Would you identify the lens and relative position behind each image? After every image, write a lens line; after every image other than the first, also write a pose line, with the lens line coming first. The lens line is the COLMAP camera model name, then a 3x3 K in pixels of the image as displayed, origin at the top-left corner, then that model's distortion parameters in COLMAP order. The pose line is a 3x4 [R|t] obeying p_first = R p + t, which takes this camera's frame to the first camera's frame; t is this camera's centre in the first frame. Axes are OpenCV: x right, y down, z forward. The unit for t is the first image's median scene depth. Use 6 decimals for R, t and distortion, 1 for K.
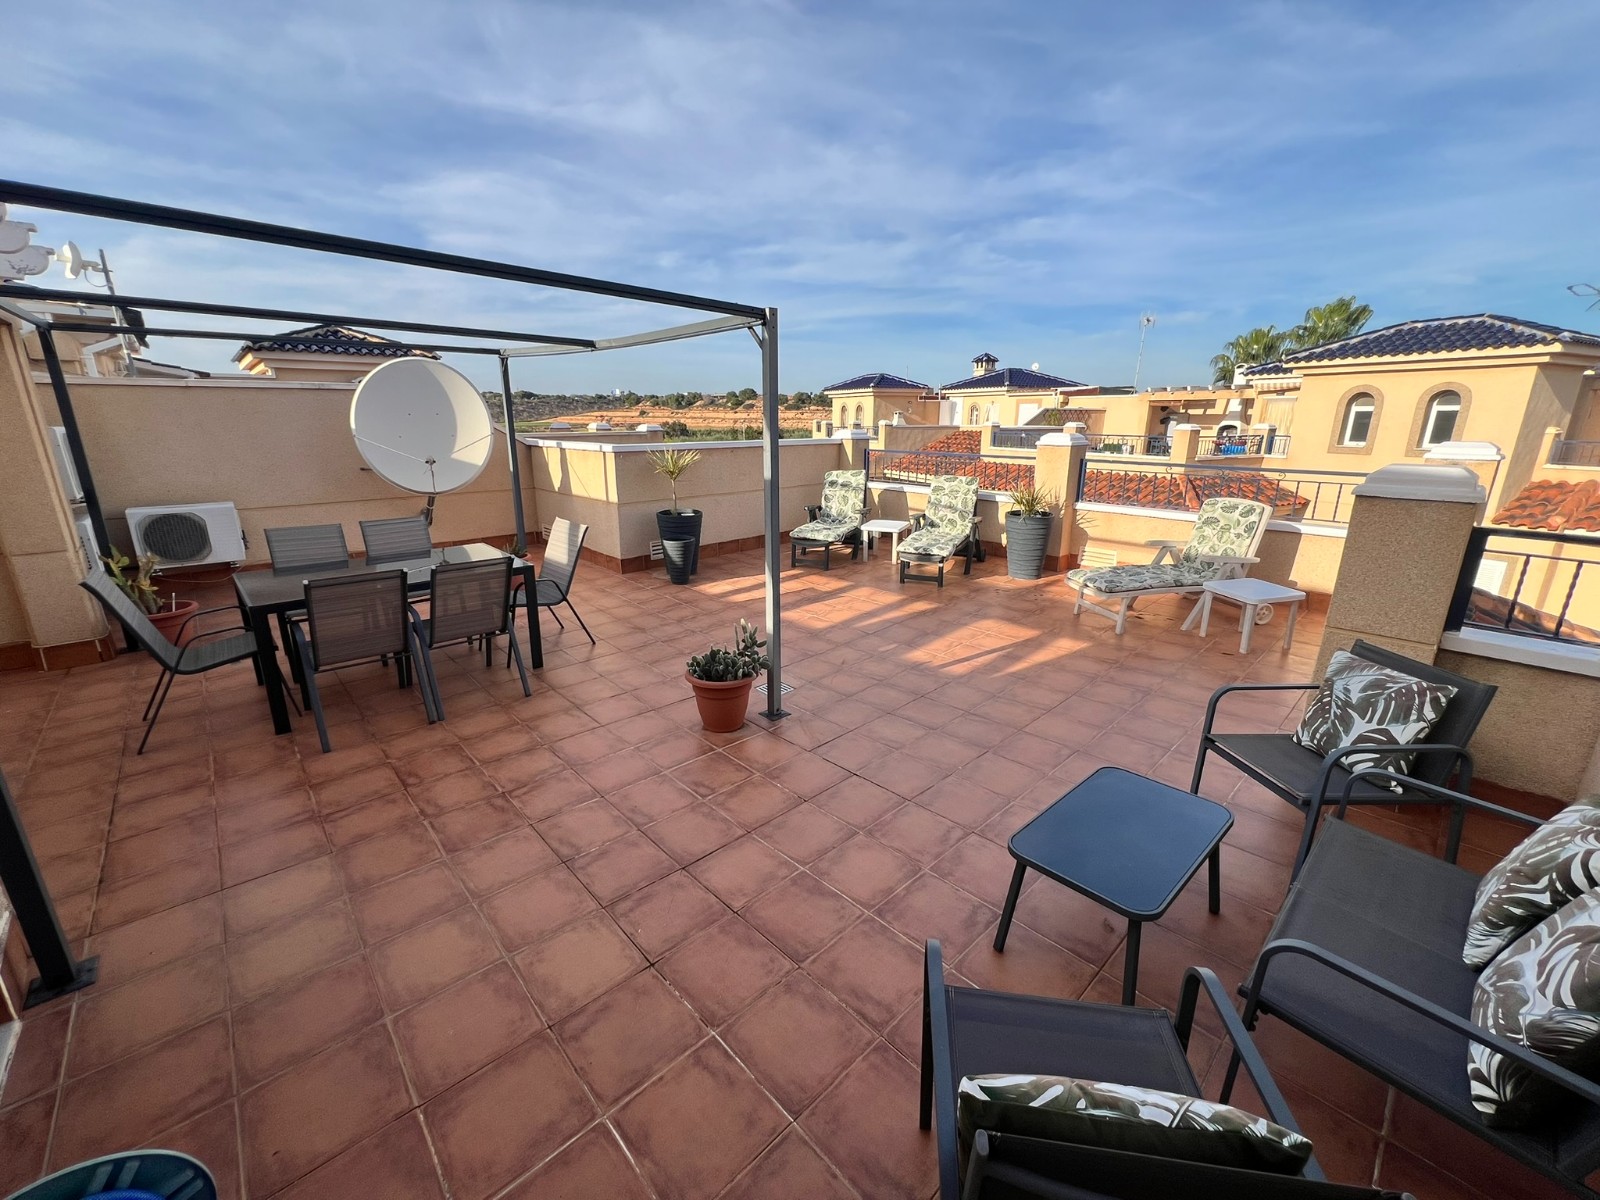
lens RADIAL K [[641.1, 0, 794.8], [0, 641.1, 594.9], [0, 0, 1]] dist [-0.001322, -0.000510]
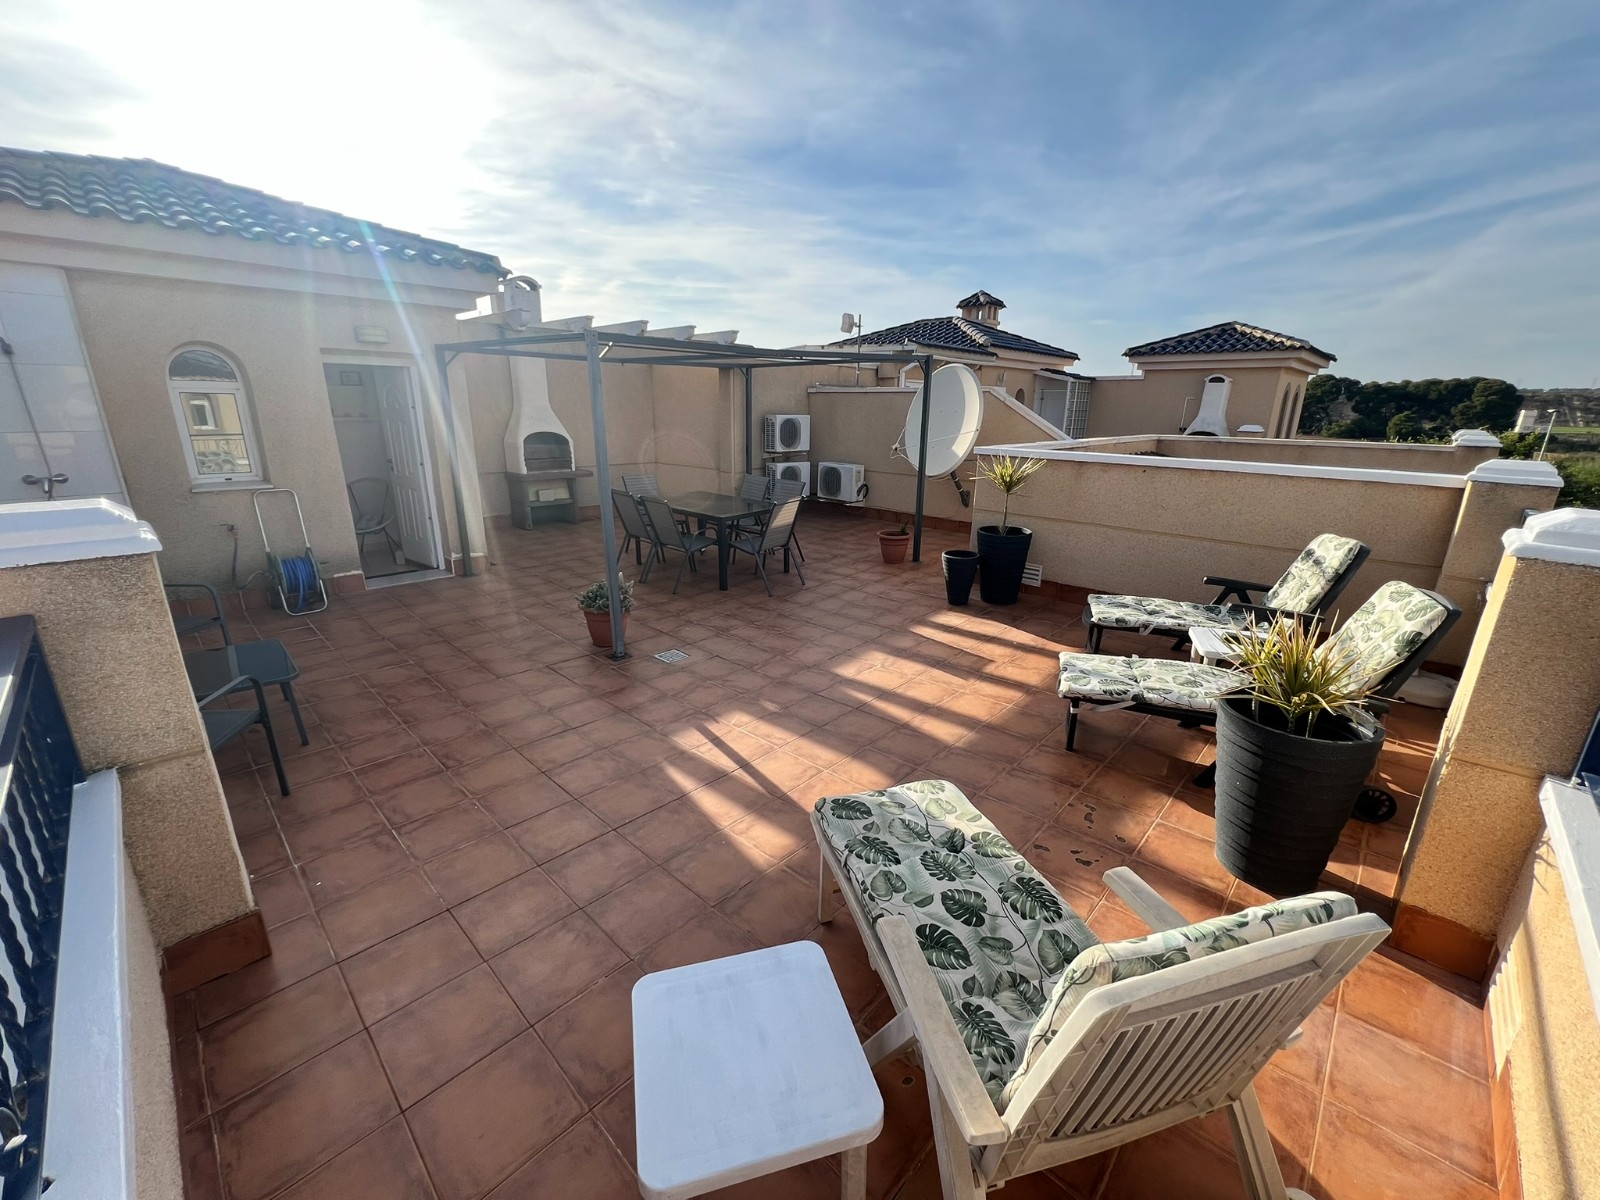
lens RADIAL K [[641.1, 0, 794.8], [0, 641.1, 594.9], [0, 0, 1]] dist [-0.001322, -0.000510]
pose [[0.051391, 0.285718, -0.956935, 0.891915], [-0.281119, 0.923594, 0.260666, -0.267517], [0.958296, 0.255616, 0.127786, 0.901231]]
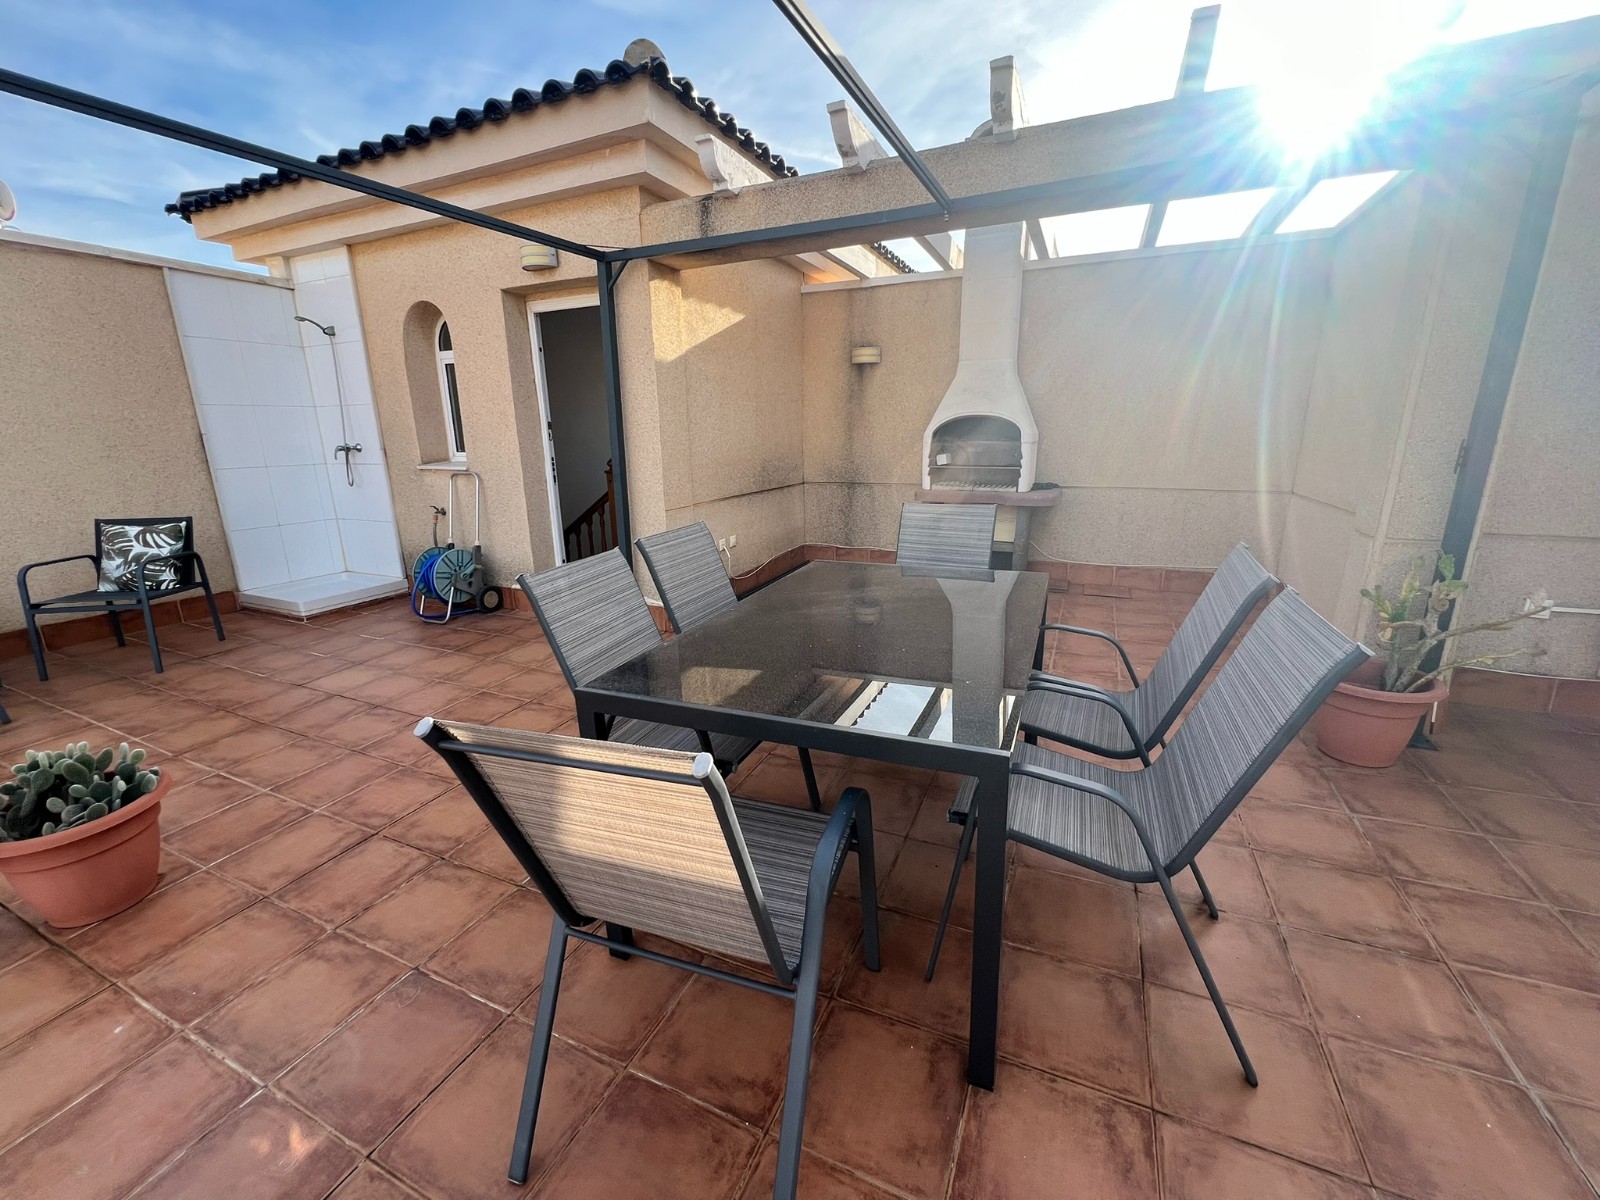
lens RADIAL K [[641.1, 0, 794.8], [0, 641.1, 594.9], [0, 0, 1]] dist [-0.001322, -0.000510]
pose [[-0.925771, 0.108794, -0.362094, -0.332273], [-0.086384, 0.871510, 0.482710, -0.233695], [0.368084, 0.478158, -0.797420, 1.142697]]
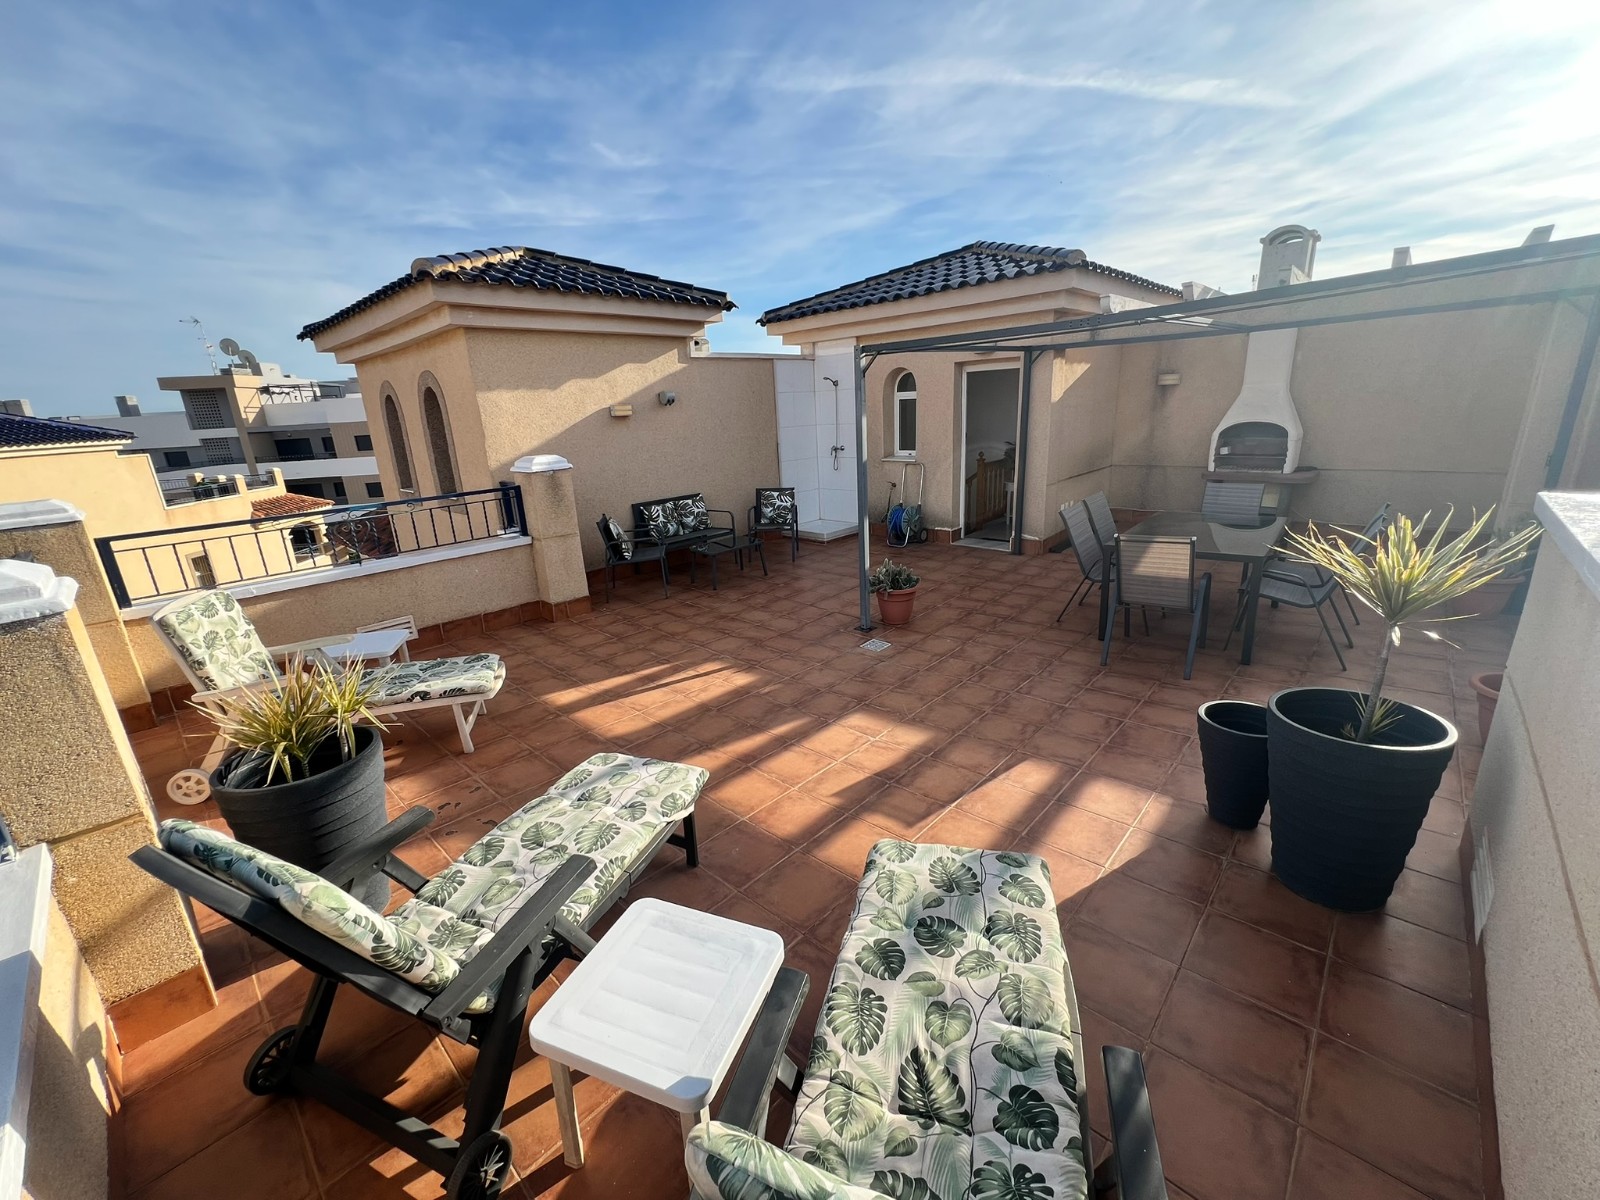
lens RADIAL K [[646.0, 0, 800.0], [0, 646.0, 600.0], [0, 0, 1]] dist [0.001129, -0.000041]
pose [[-0.996438, 0.068200, -0.049593, 0.144081], [0.031137, 0.844131, 0.535233, -0.494264], [0.078366, 0.531782, -0.843248, 1.694903]]
